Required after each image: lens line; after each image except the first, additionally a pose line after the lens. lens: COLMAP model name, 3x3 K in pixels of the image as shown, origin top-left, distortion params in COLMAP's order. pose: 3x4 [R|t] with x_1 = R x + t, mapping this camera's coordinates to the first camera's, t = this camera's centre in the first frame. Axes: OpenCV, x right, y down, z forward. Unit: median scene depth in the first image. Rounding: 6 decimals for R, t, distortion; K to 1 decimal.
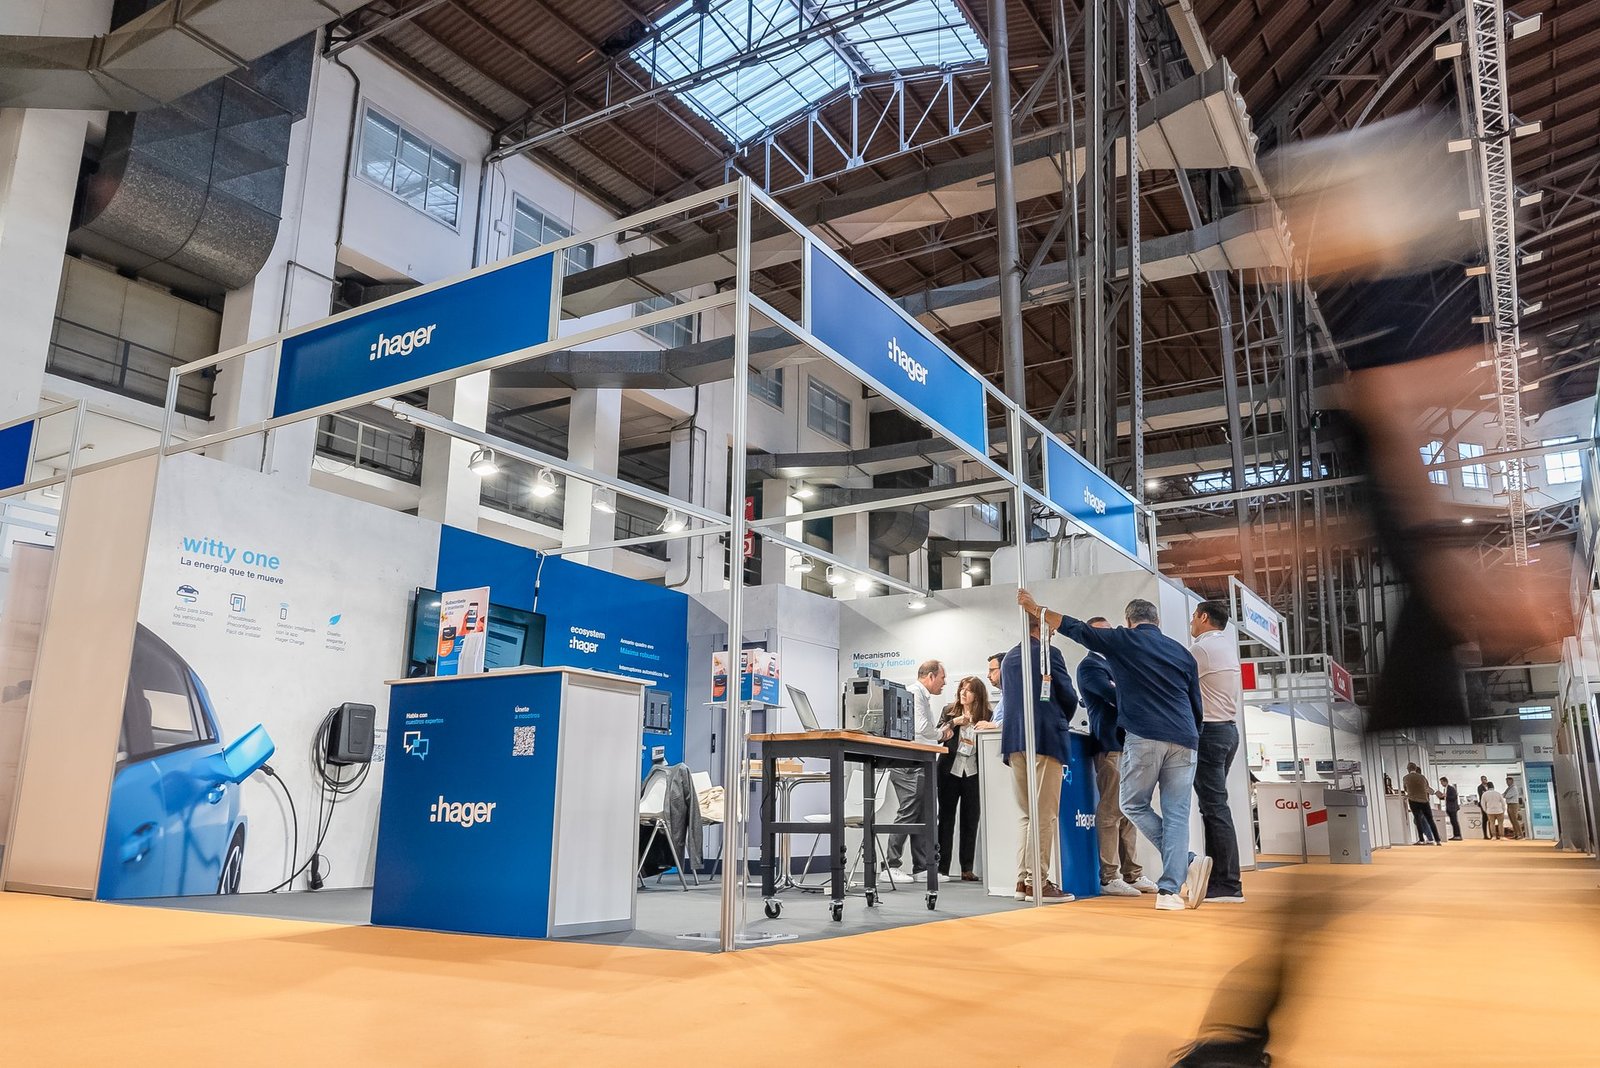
lens RADIAL K [[1163.9, 0, 800.6], [0, 1163.9, 540.8], [0, 0, 1]] dist [0.010031, -0.013490]
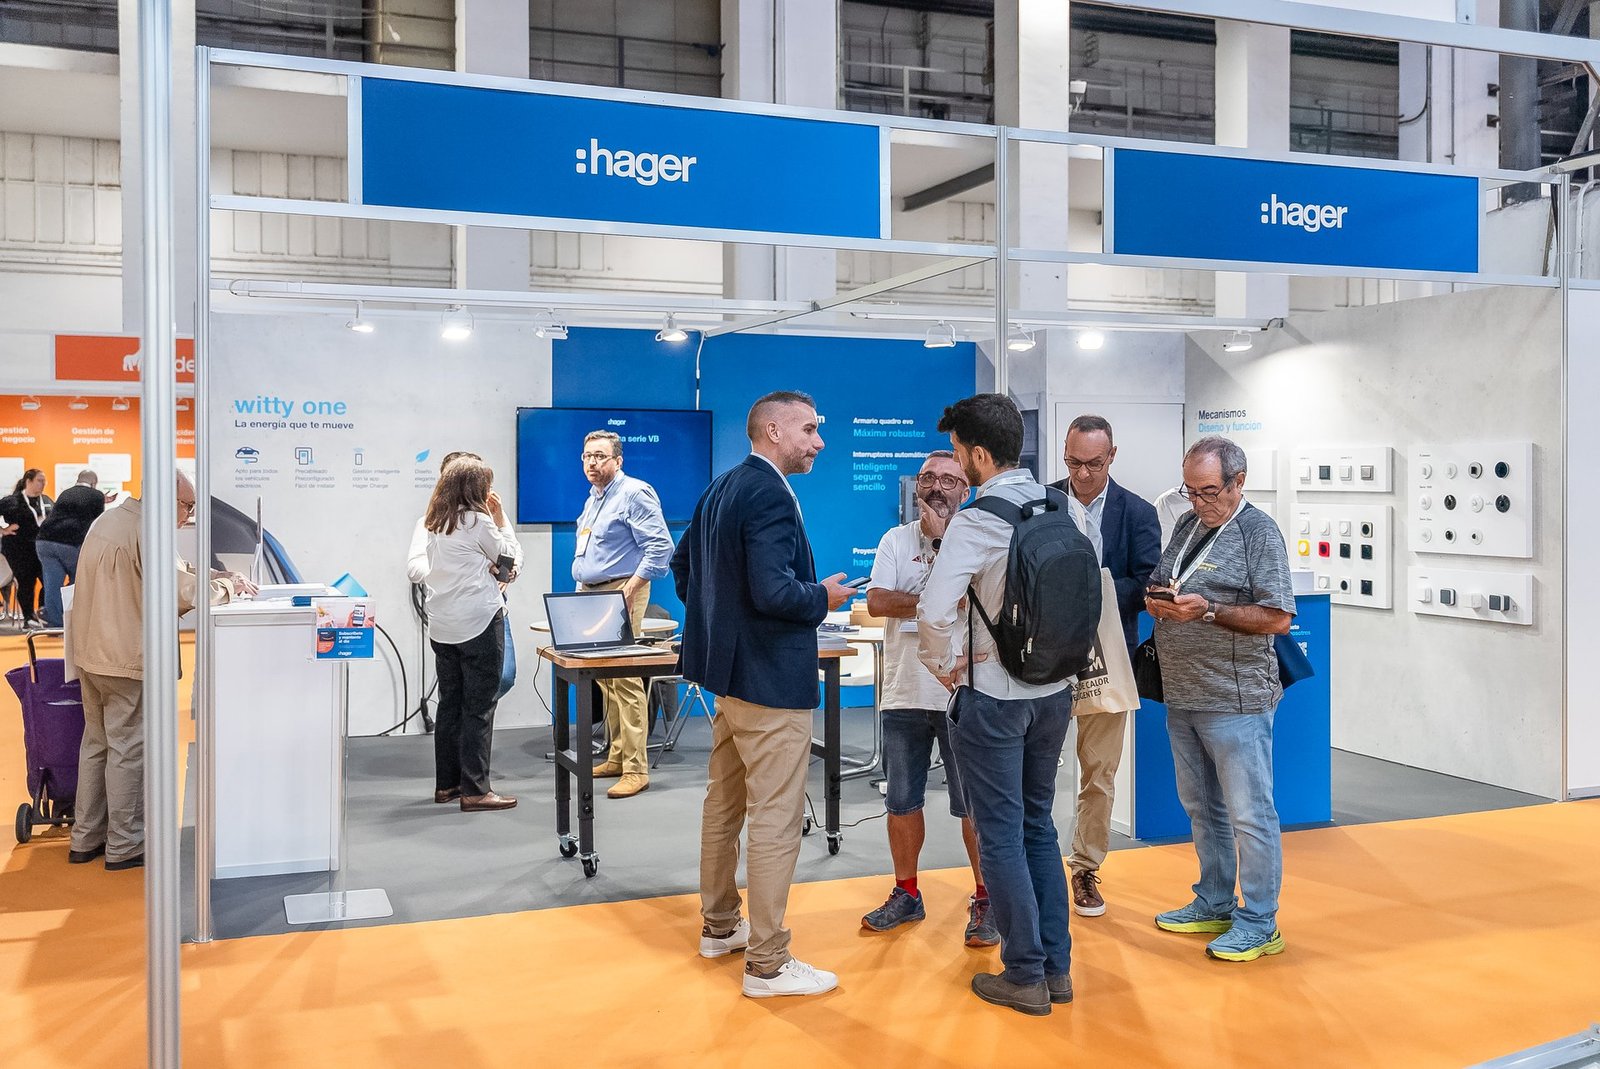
lens RADIAL K [[1549.3, 0, 803.1], [0, 1549.3, 481.9], [0, 0, 1]] dist [0.021571, 0.000000]
pose [[0.797469, -0.008340, -0.603303, 0.638878], [0.150057, 0.971229, 0.184925, -0.103773], [0.584403, -0.238001, 0.775776, 0.219874]]
